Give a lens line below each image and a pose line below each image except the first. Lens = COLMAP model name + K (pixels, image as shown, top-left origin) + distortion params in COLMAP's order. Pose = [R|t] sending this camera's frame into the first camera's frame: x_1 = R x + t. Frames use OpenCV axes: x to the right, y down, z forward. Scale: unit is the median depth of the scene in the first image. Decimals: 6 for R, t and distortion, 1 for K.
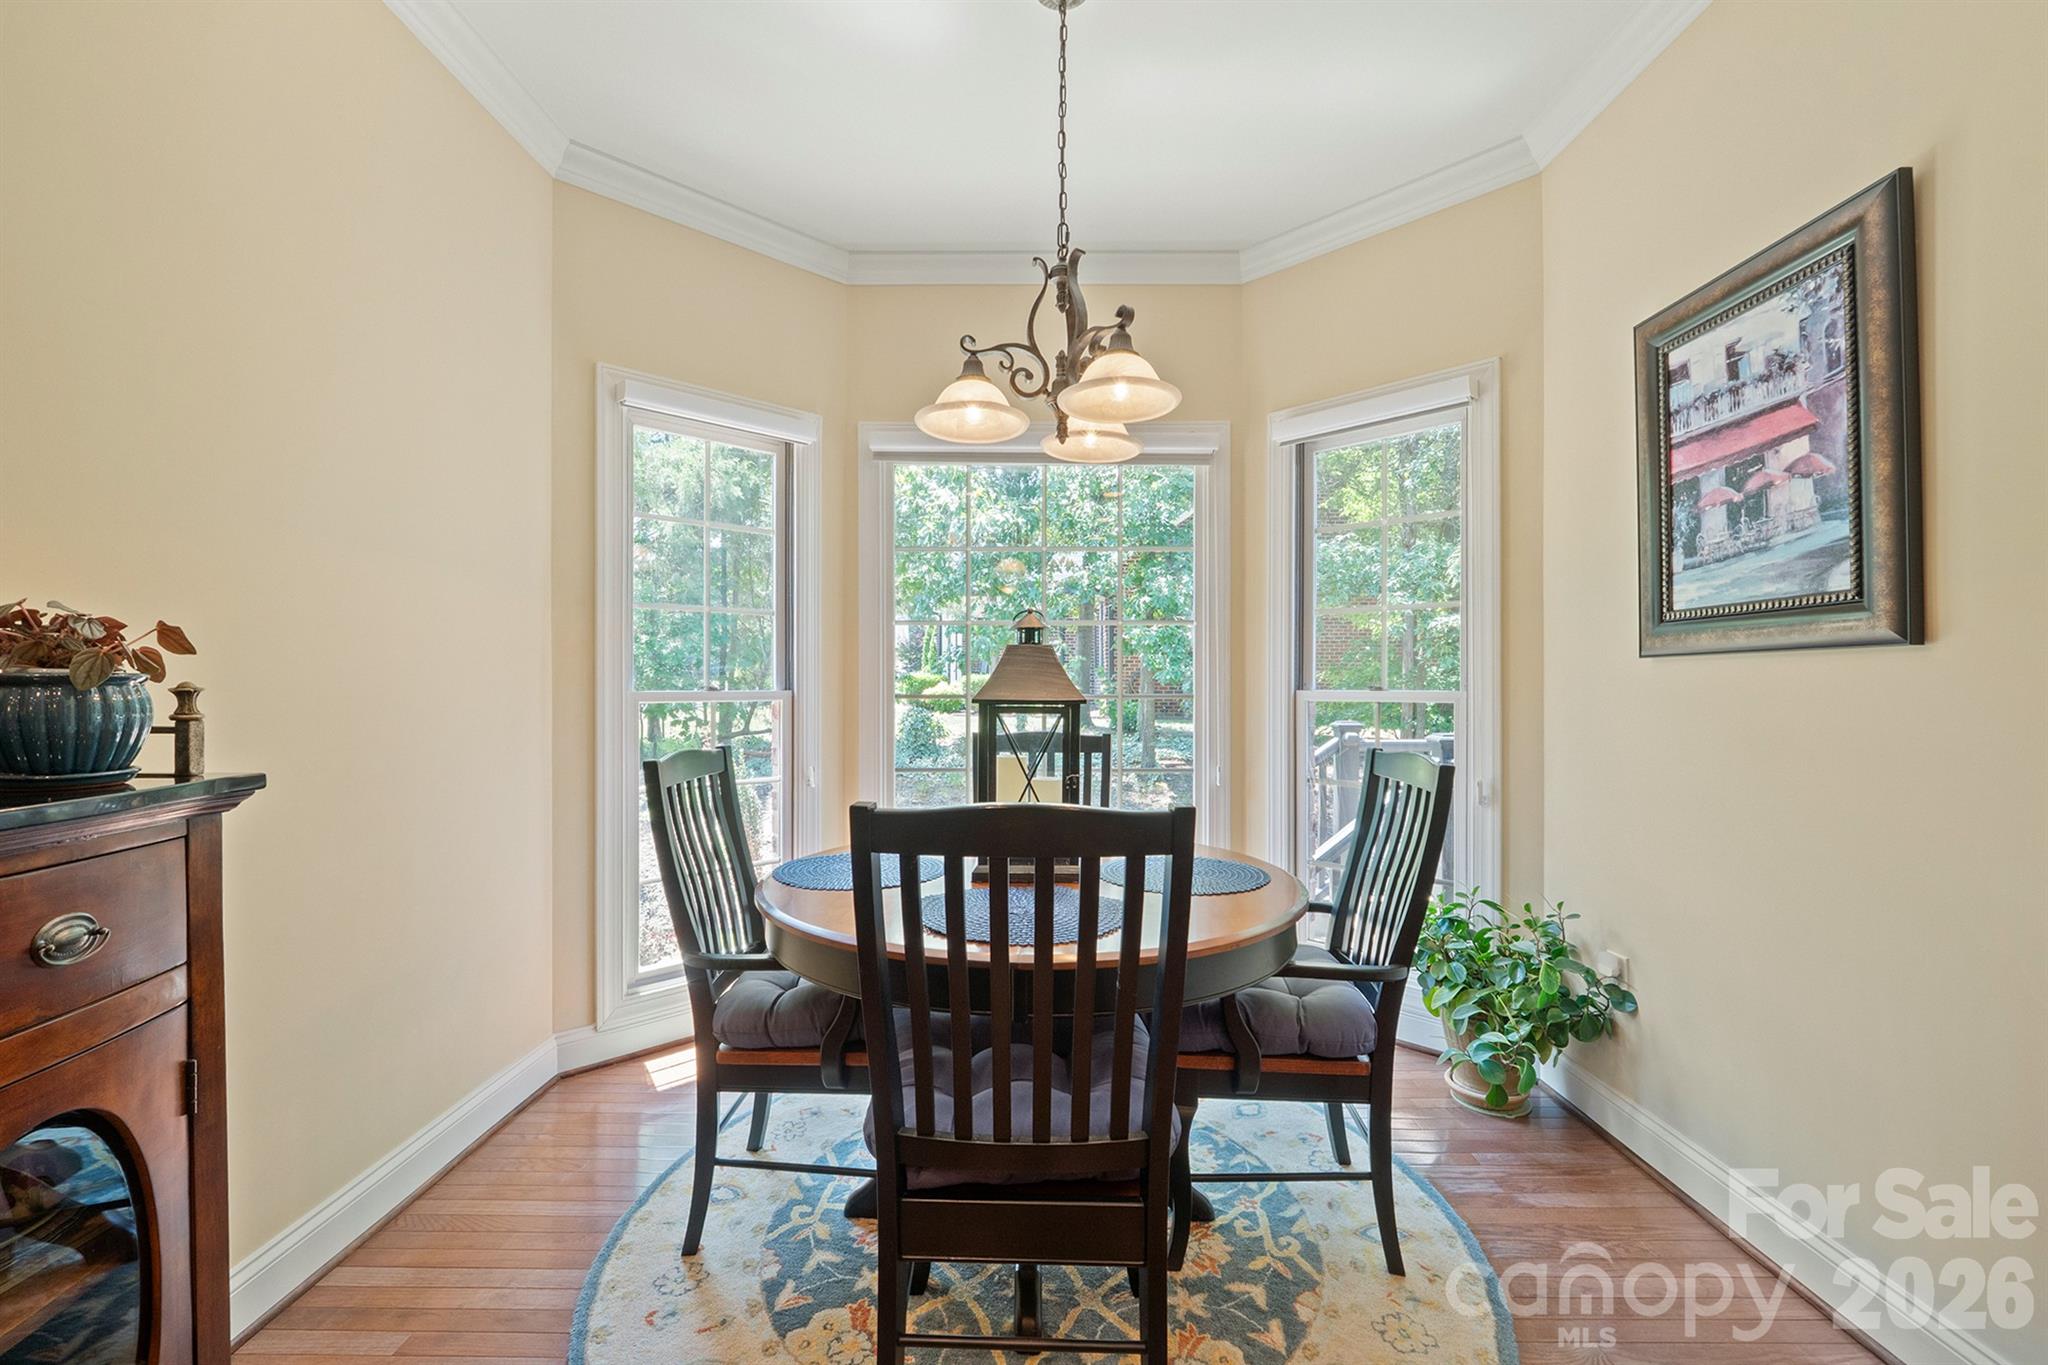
lens RADIAL K [[865.4, 0, 1021.5], [0, 865.4, 687.9], [0, 0, 1]] dist [-0.007451, -0.000714]
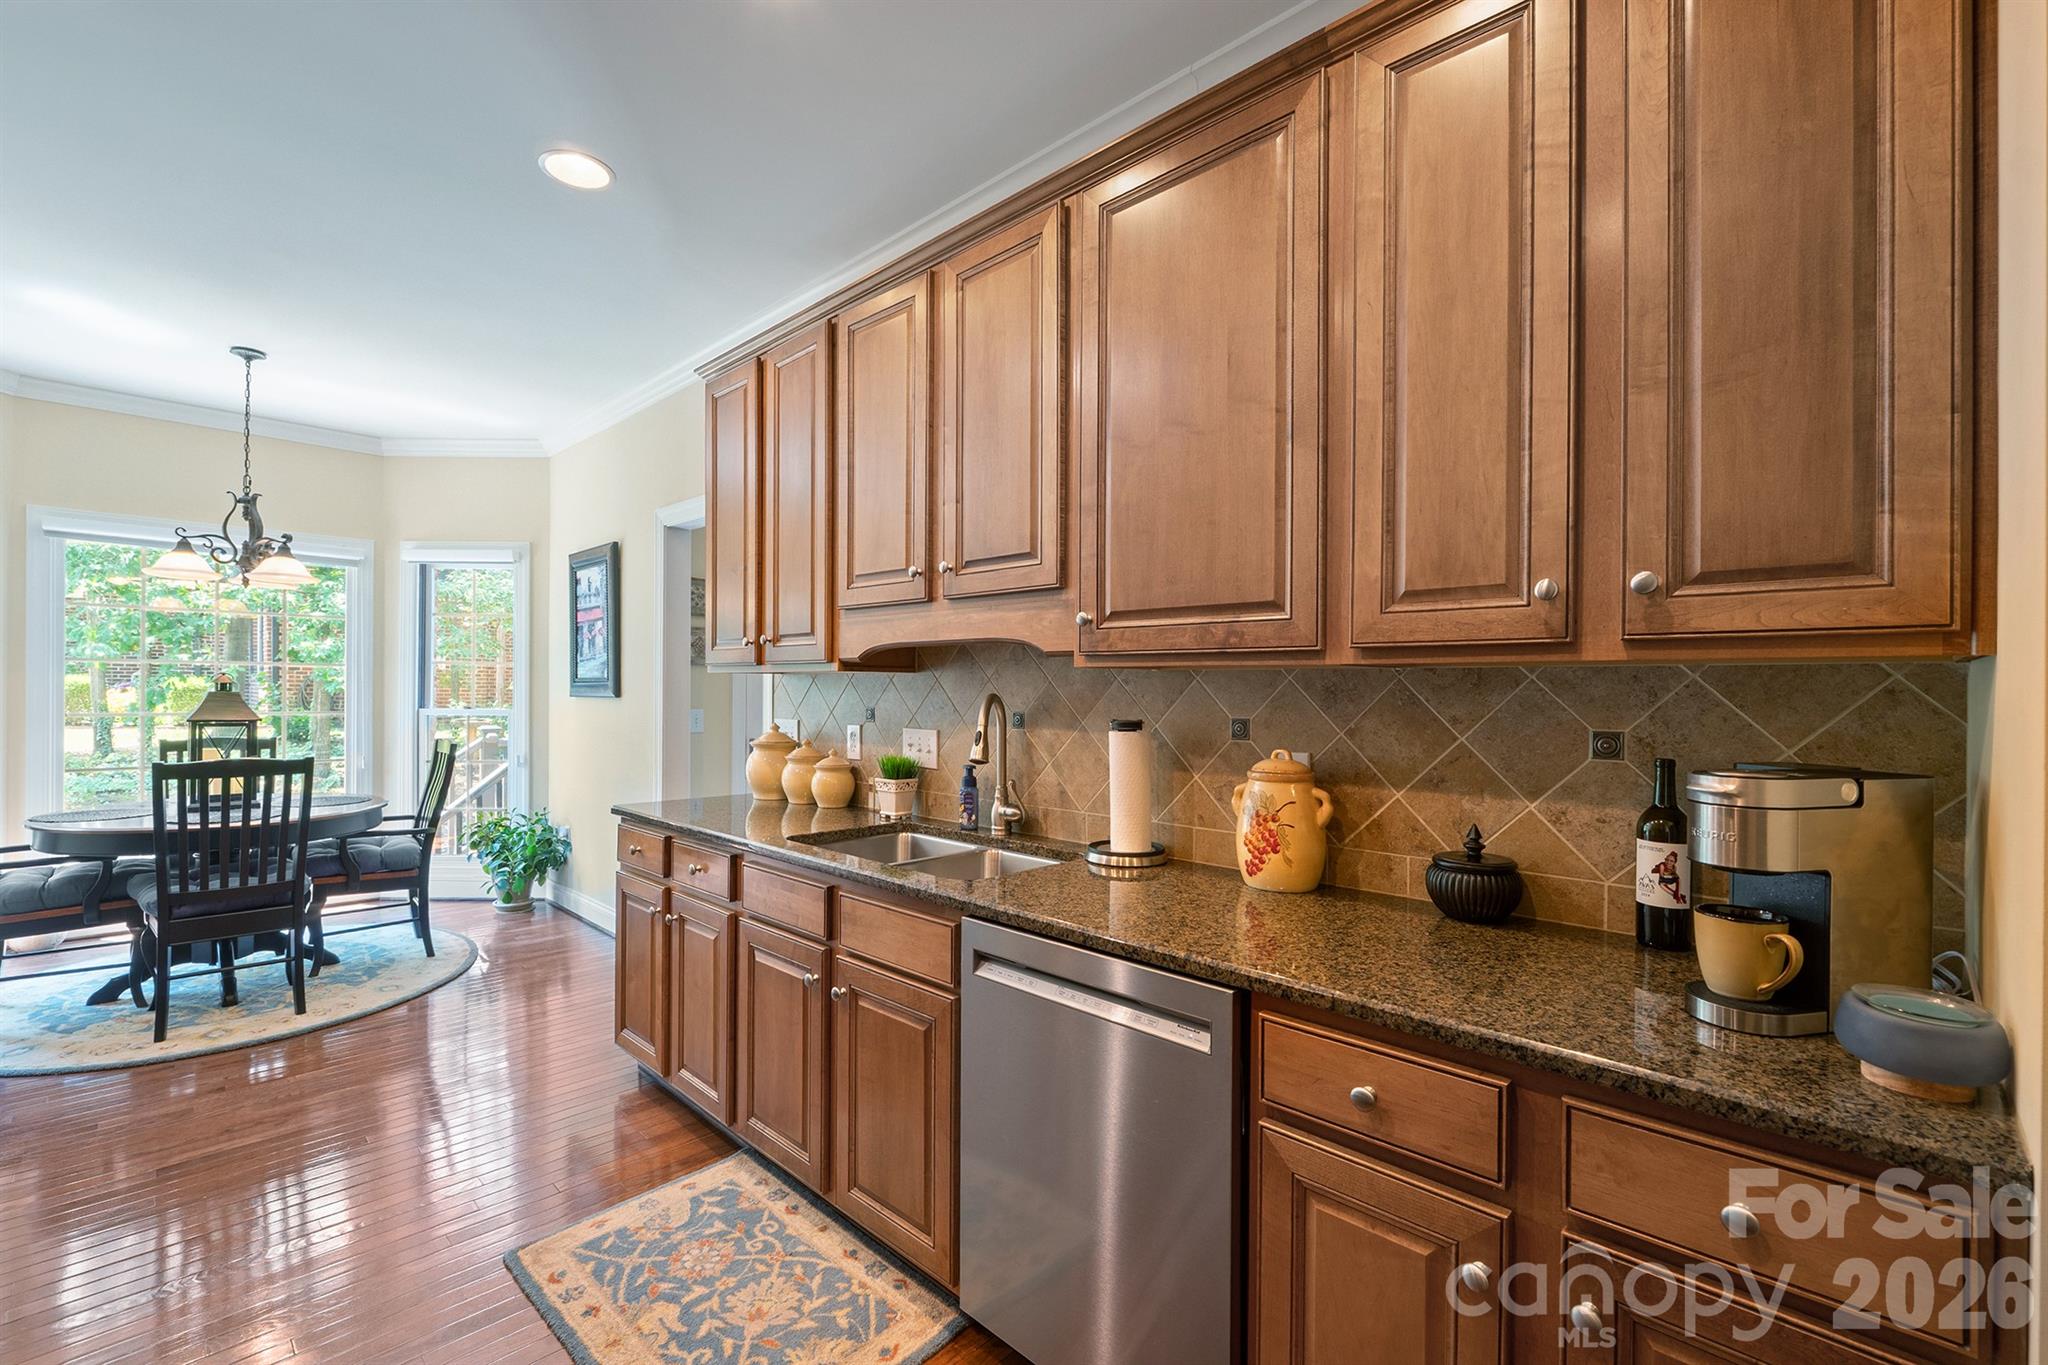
lens RADIAL K [[865.4, 0, 1019.5], [0, 865.4, 690.3], [0, 0, 1]] dist [-0.007451, -0.000714]
pose [[0.683321, 0.004793, 0.730102, -0.181491], [-0.005106, 0.999985, -0.001786, -0.059950], [-0.730100, -0.002508, 0.683336, -1.662993]]
